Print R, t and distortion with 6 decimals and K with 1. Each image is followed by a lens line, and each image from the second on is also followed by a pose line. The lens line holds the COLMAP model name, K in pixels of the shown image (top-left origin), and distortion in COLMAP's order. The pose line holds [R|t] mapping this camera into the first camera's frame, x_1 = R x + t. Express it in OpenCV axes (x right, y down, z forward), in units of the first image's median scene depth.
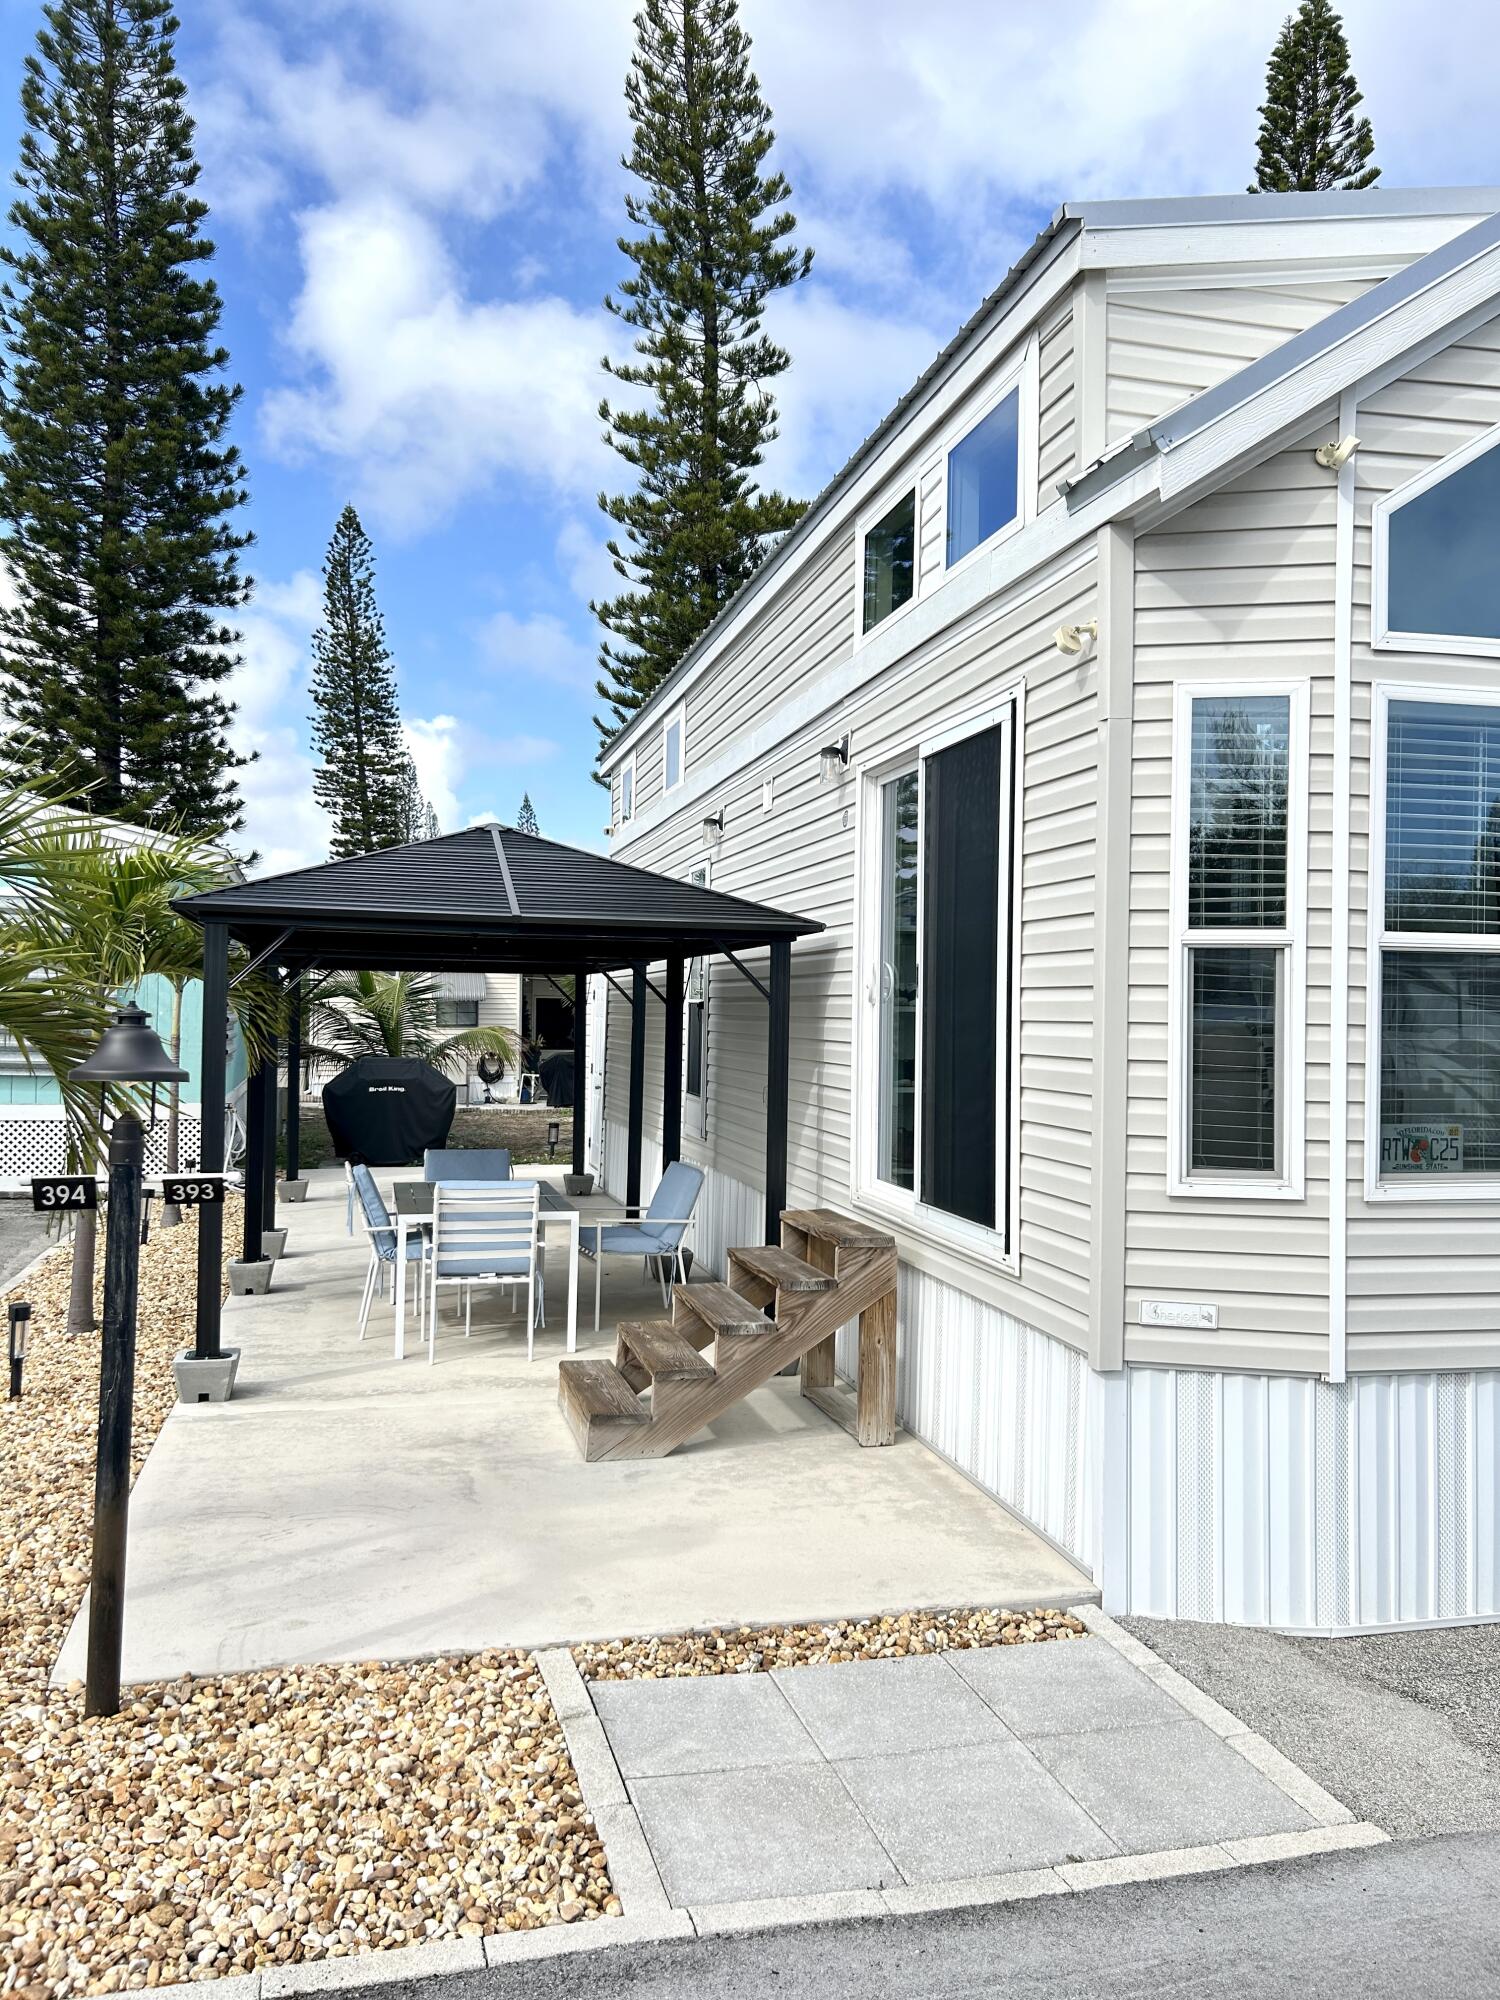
lens RADIAL K [[1508.0, 0, 748.1], [0, 1508.0, 1001.8], [0, 0, 1]] dist [0.044876, -0.046660]
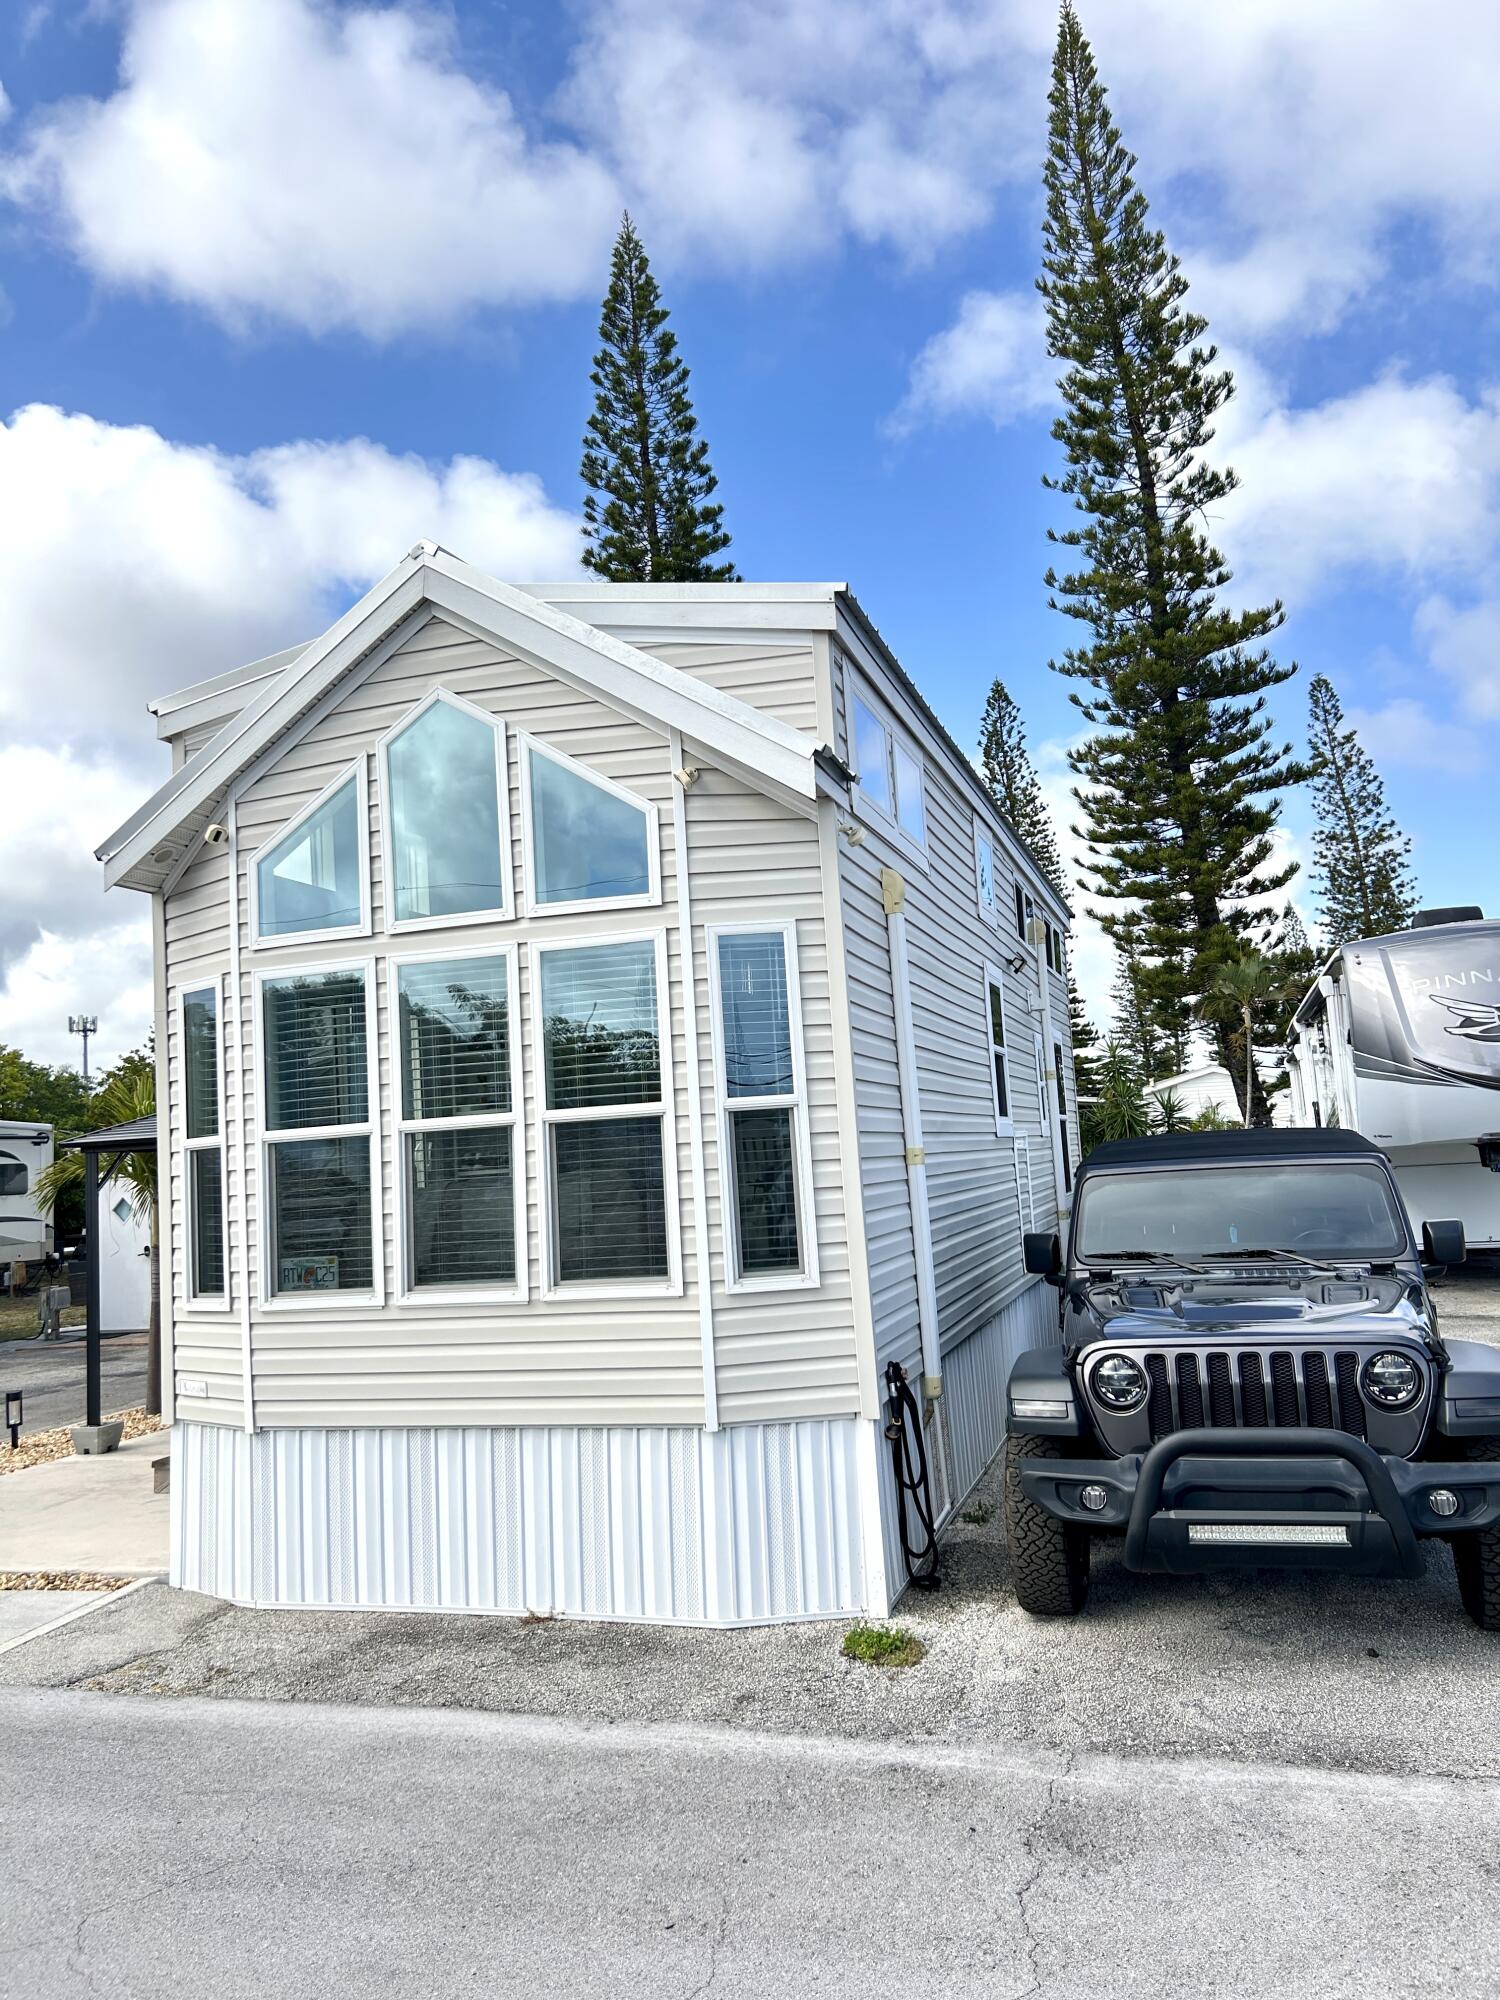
lens RADIAL K [[1508.0, 0, 766.5], [0, 1508.0, 1000.2], [0, 0, 1]] dist [0.044876, -0.046660]
pose [[0.858437, -0.123537, -0.497819, 0.229264], [0.080975, 0.991032, -0.106299, 0.003566], [0.506486, 0.050940, 0.860742, -0.008563]]
